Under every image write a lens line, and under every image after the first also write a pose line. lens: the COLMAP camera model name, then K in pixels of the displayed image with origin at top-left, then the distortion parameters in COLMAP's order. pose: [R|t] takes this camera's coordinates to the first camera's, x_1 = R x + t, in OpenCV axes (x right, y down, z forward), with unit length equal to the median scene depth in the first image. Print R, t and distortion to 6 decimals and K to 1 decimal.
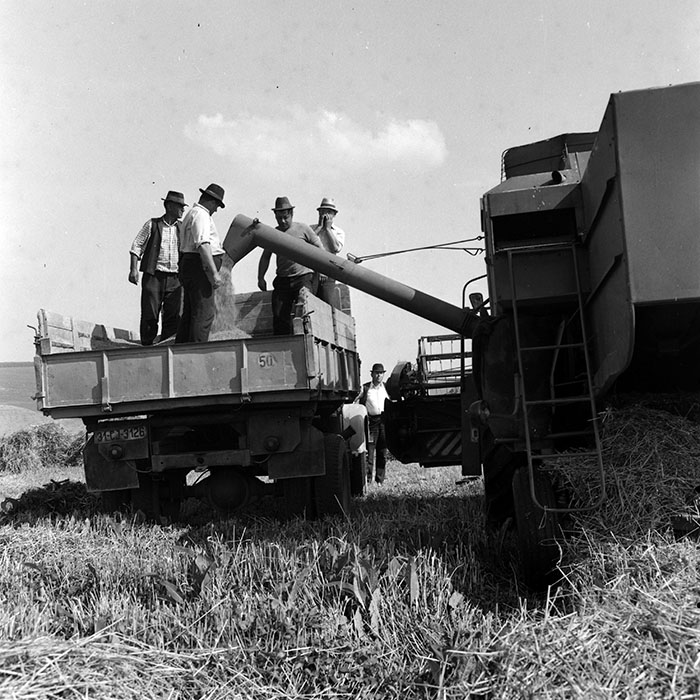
lens RADIAL K [[932.6, 0, 348.9], [0, 932.6, 323.1], [0, 0, 1]] dist [0.270525, -0.064654]
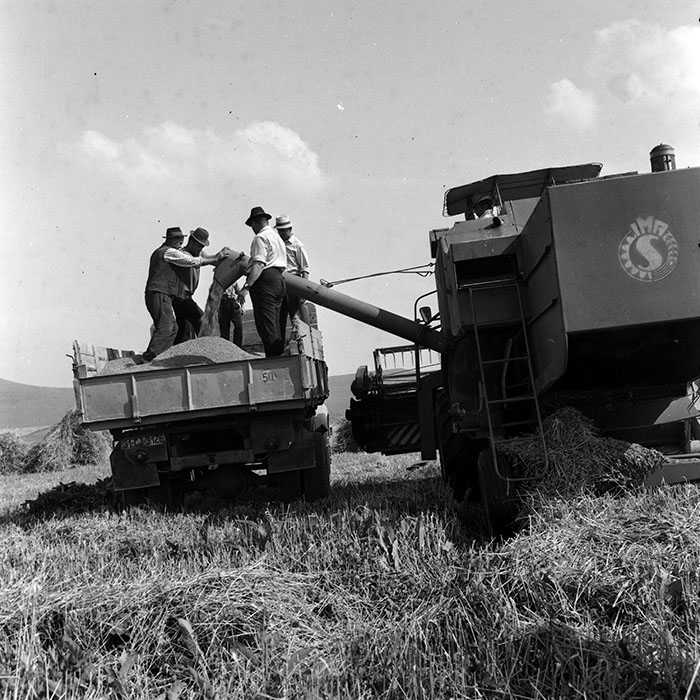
lens RADIAL K [[996.2, 0, 353.9], [0, 996.2, 360.6], [0, 0, 1]] dist [0.107195, -0.149827]
pose [[0.992501, -0.045453, 0.113471, -0.120174], [0.039338, 0.997680, 0.055564, -0.046189], [-0.115734, -0.050684, 0.991986, -0.287893]]
